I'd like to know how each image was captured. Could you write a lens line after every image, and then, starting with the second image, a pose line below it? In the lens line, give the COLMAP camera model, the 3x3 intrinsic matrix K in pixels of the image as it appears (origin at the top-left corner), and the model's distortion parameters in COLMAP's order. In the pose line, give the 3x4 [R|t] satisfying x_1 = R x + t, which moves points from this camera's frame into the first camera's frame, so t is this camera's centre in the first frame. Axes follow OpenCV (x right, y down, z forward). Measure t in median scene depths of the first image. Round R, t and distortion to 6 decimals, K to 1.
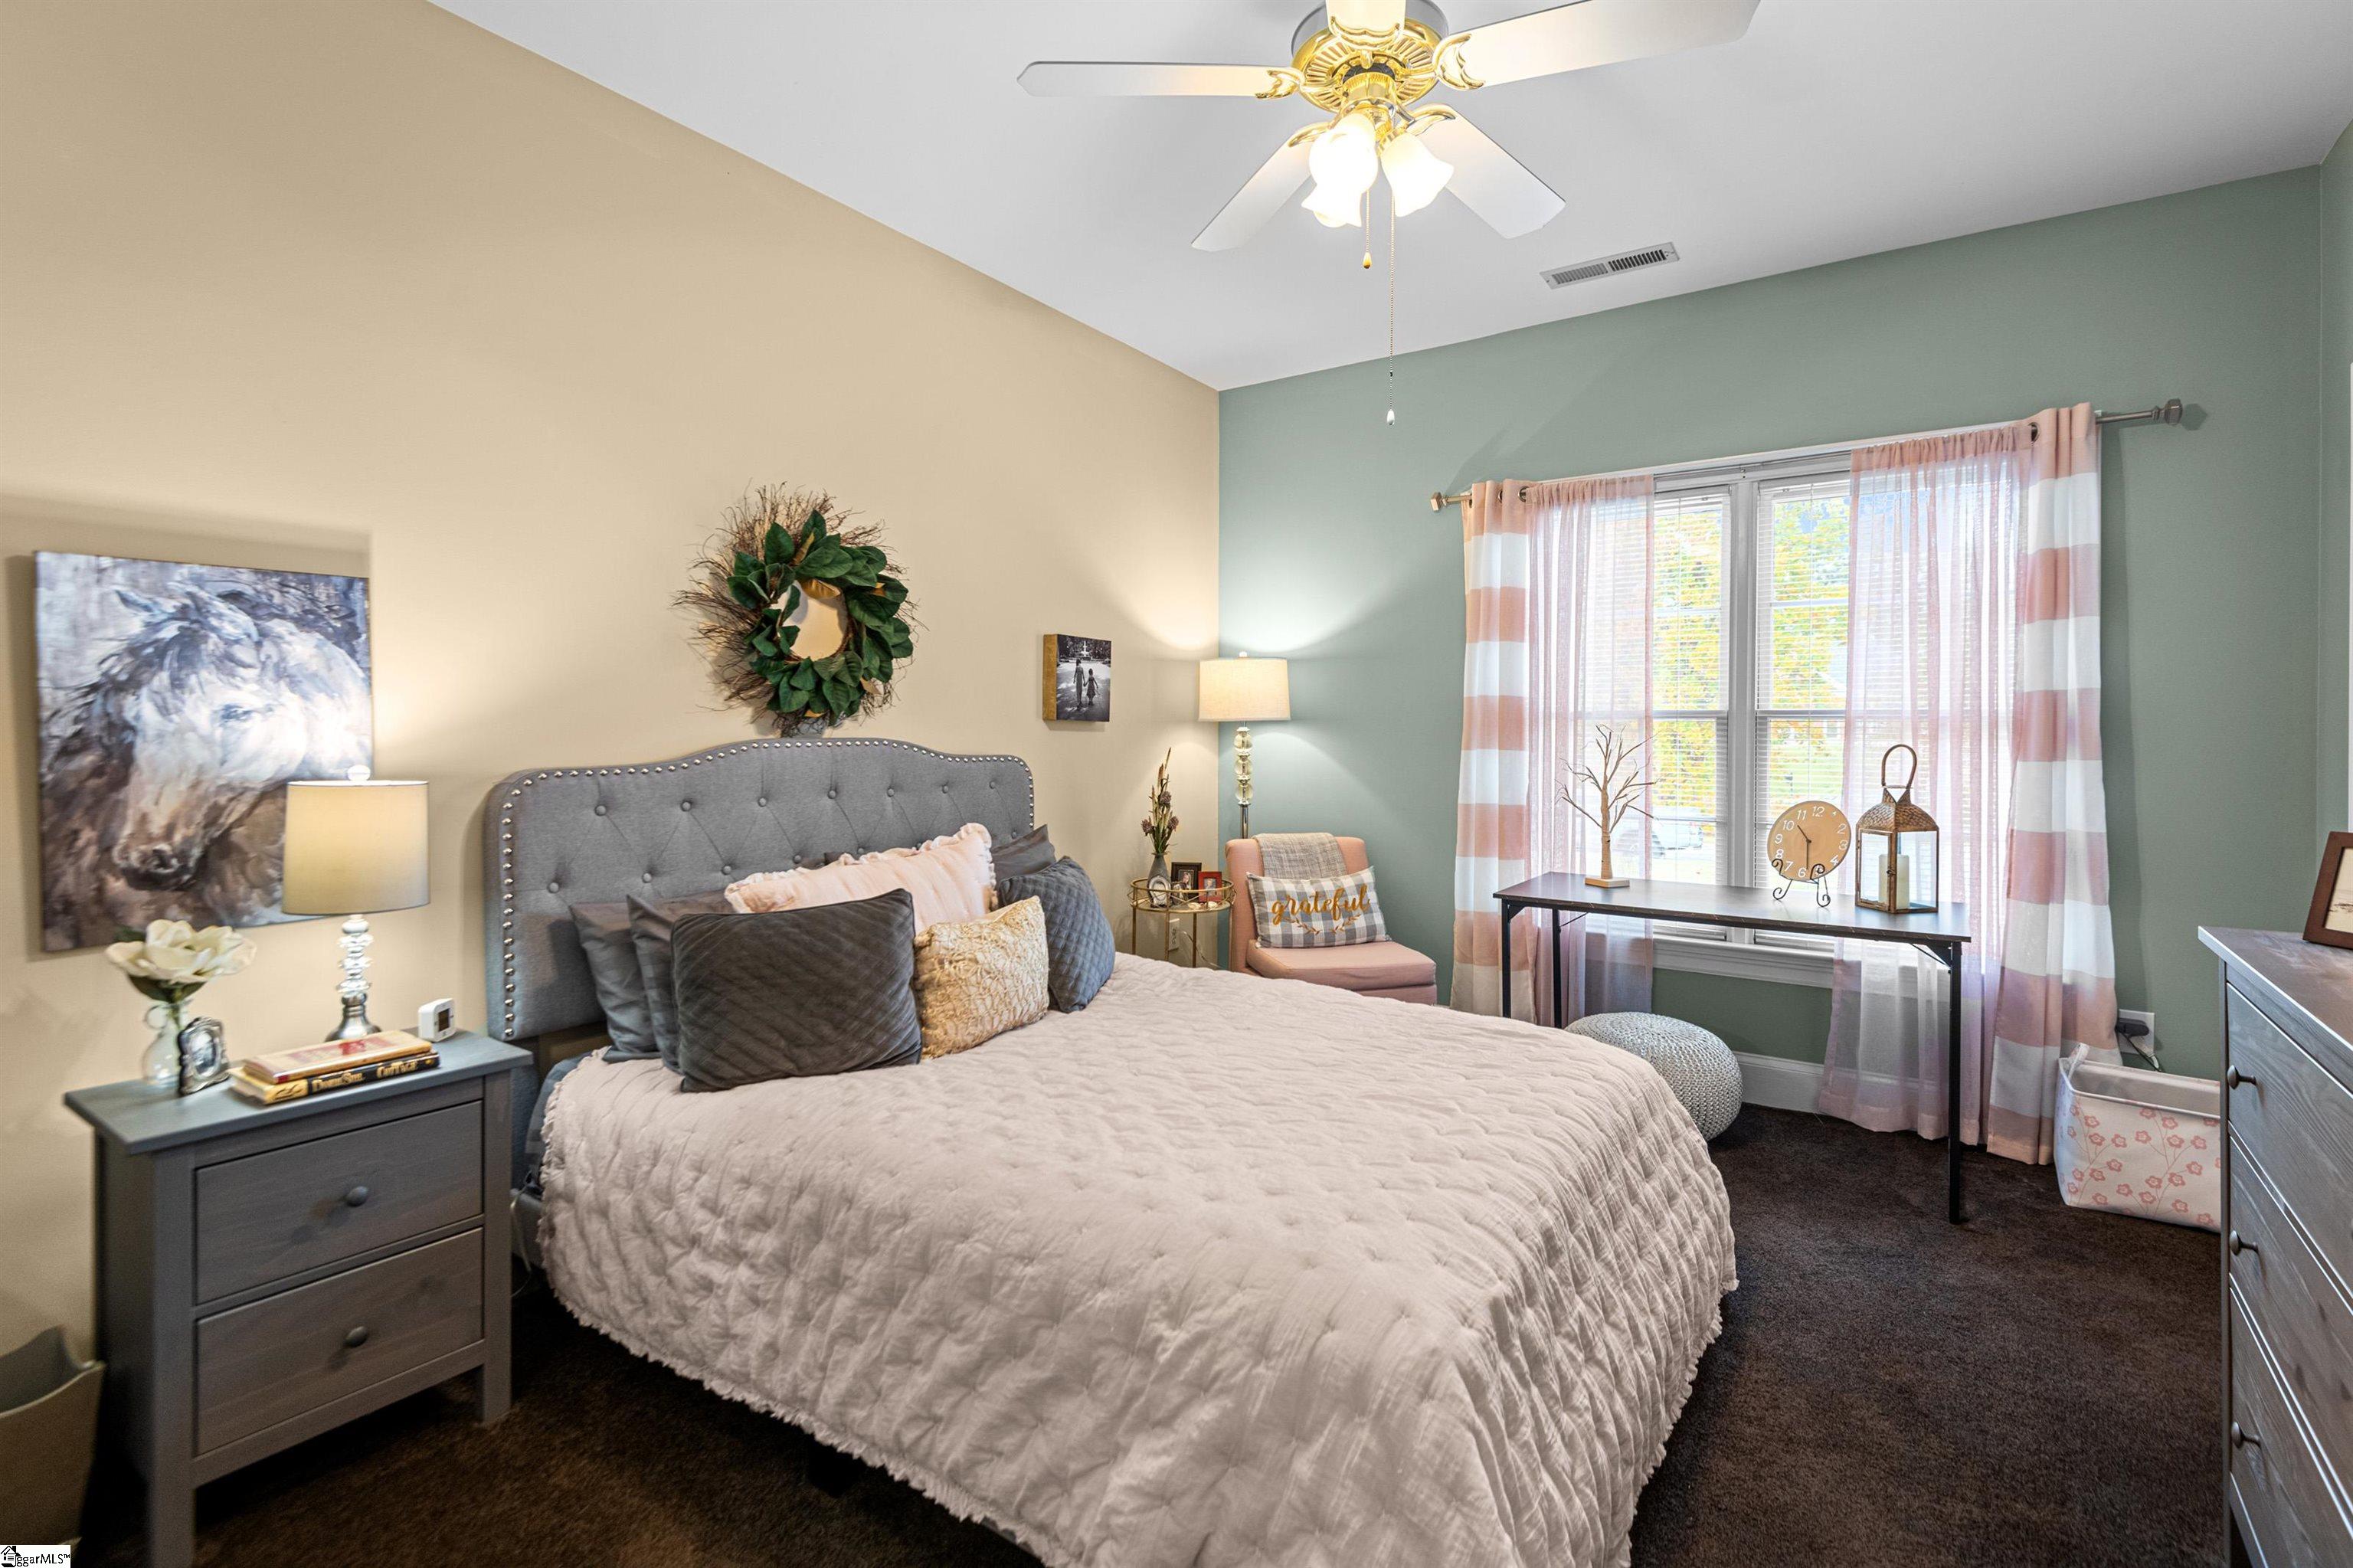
lens RADIAL K [[1079.3, 0, 1182.6], [0, 1079.3, 737.3], [0, 0, 1]] dist [0.001208, -0.003028]
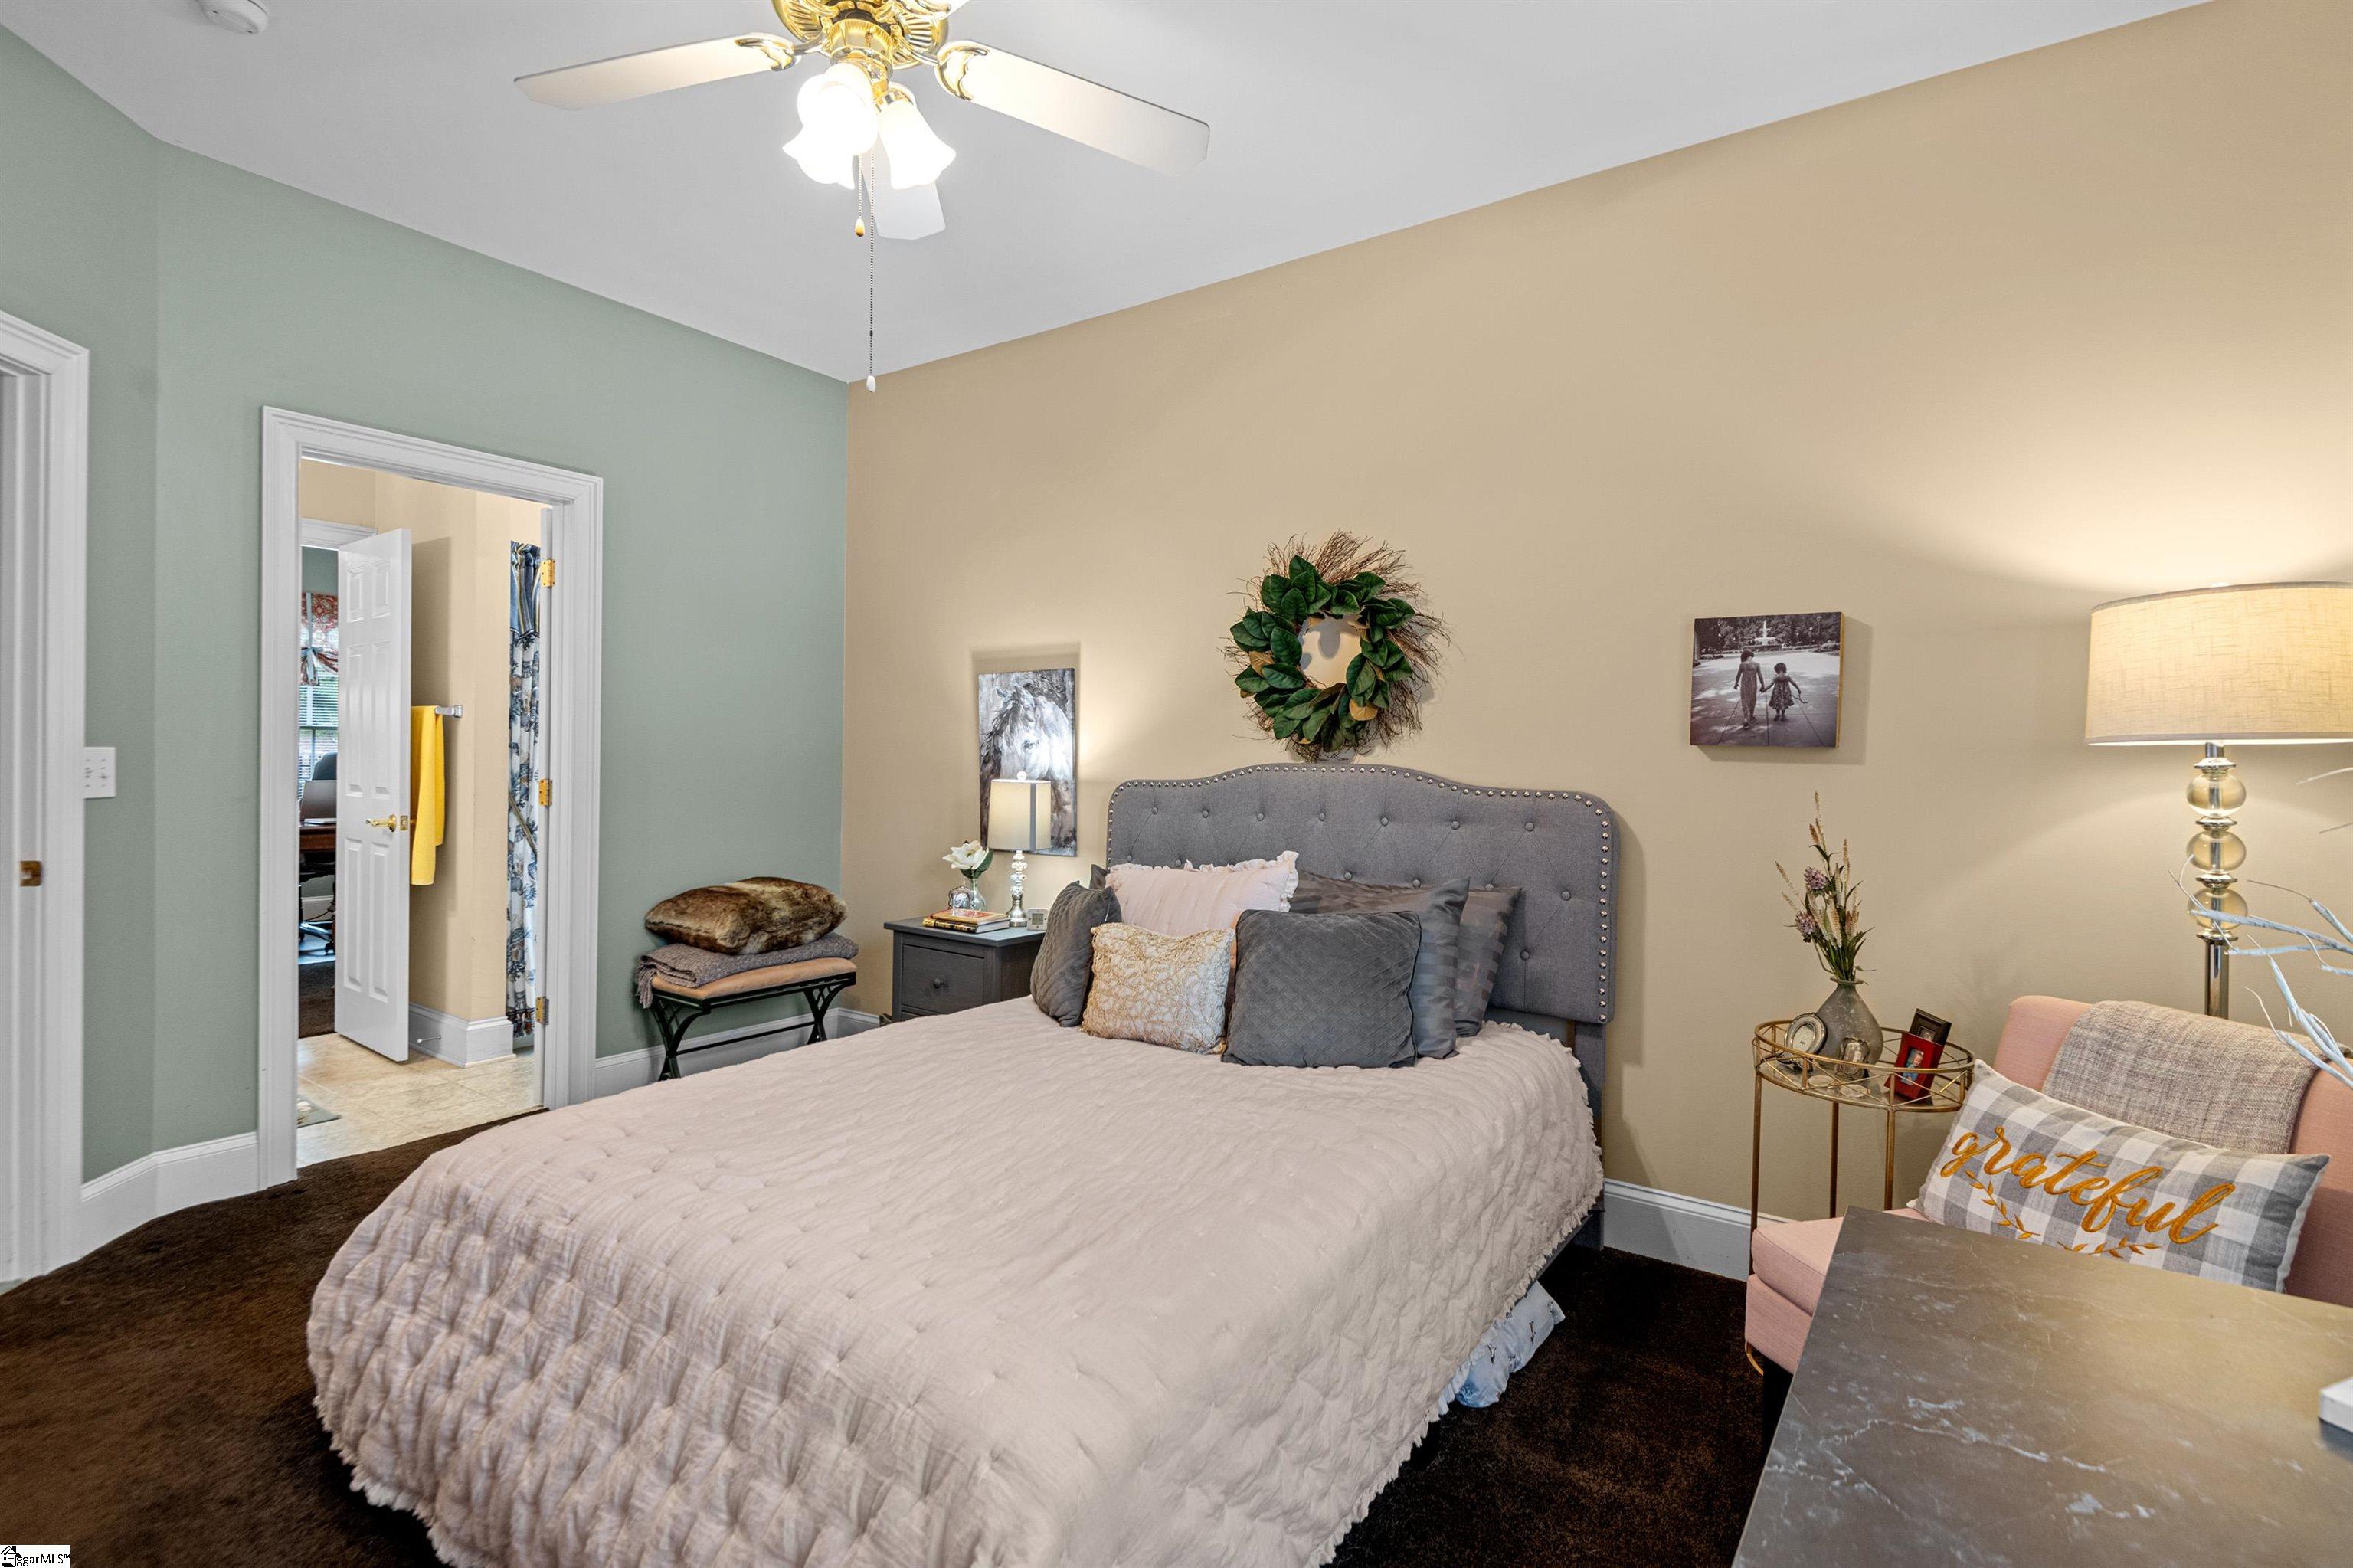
lens RADIAL K [[1079.3, 0, 1176.6], [0, 1079.3, 769.6], [0, 0, 1]] dist [0.001208, -0.003028]
pose [[-0.027718, 0.008939, -0.999576, 0.744463], [-0.020255, 0.999750, 0.009502, -0.000668], [0.999411, 0.020509, -0.027530, 0.895095]]
